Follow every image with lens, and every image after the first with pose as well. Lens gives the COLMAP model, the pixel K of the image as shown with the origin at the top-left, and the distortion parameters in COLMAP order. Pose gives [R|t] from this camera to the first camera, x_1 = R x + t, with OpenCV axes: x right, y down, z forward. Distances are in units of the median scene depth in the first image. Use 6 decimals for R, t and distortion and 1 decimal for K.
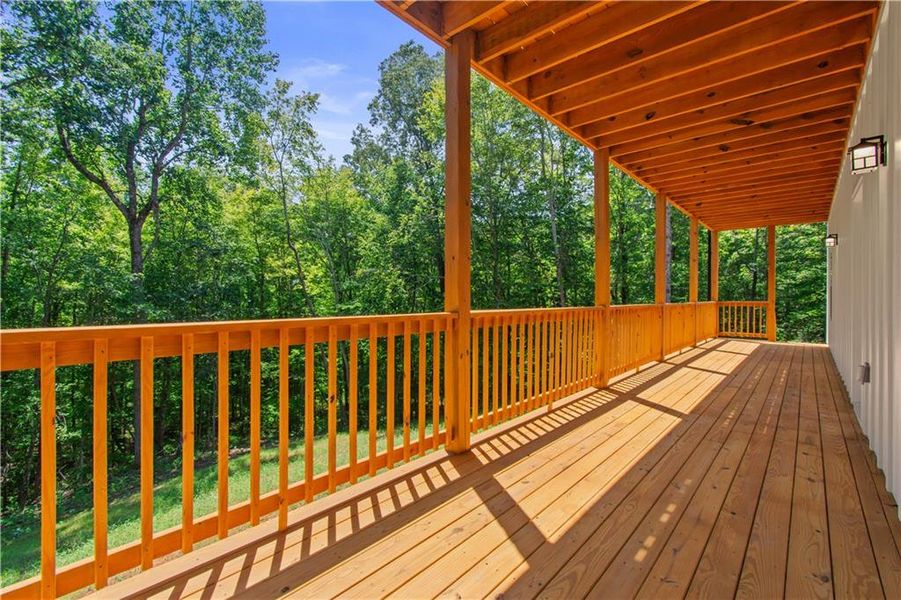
lens RADIAL K [[403.3, 0, 448.6], [0, 403.3, 299.4], [0, 0, 1]] dist [0.001406, 0.000184]
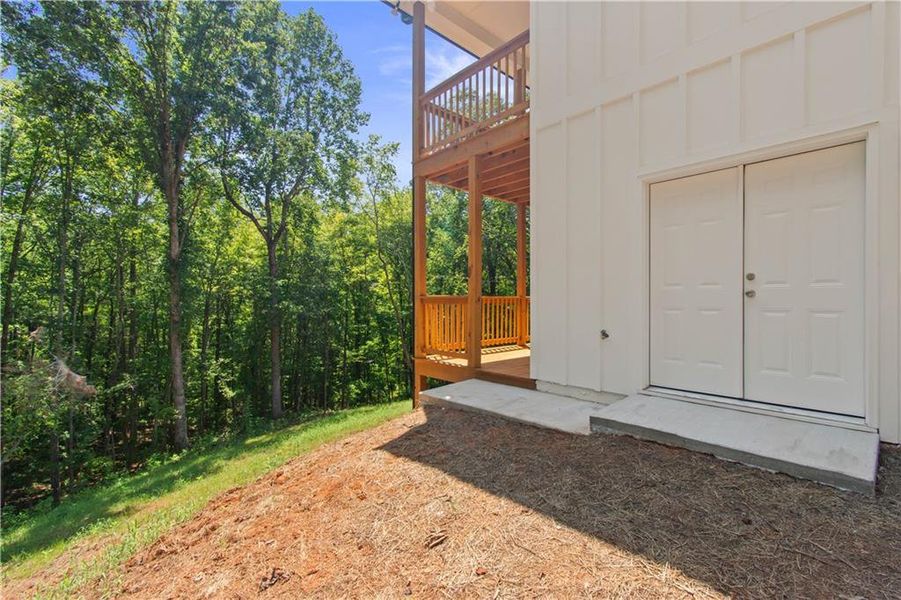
lens RADIAL K [[403.3, 0, 449.0], [0, 403.3, 298.7], [0, 0, 1]] dist [0.001406, 0.000184]
pose [[0.995187, 0.005931, -0.097809, -0.028682], [-0.007502, 0.999849, -0.015695, 0.017953], [0.097702, 0.016353, 0.995081, -0.265654]]
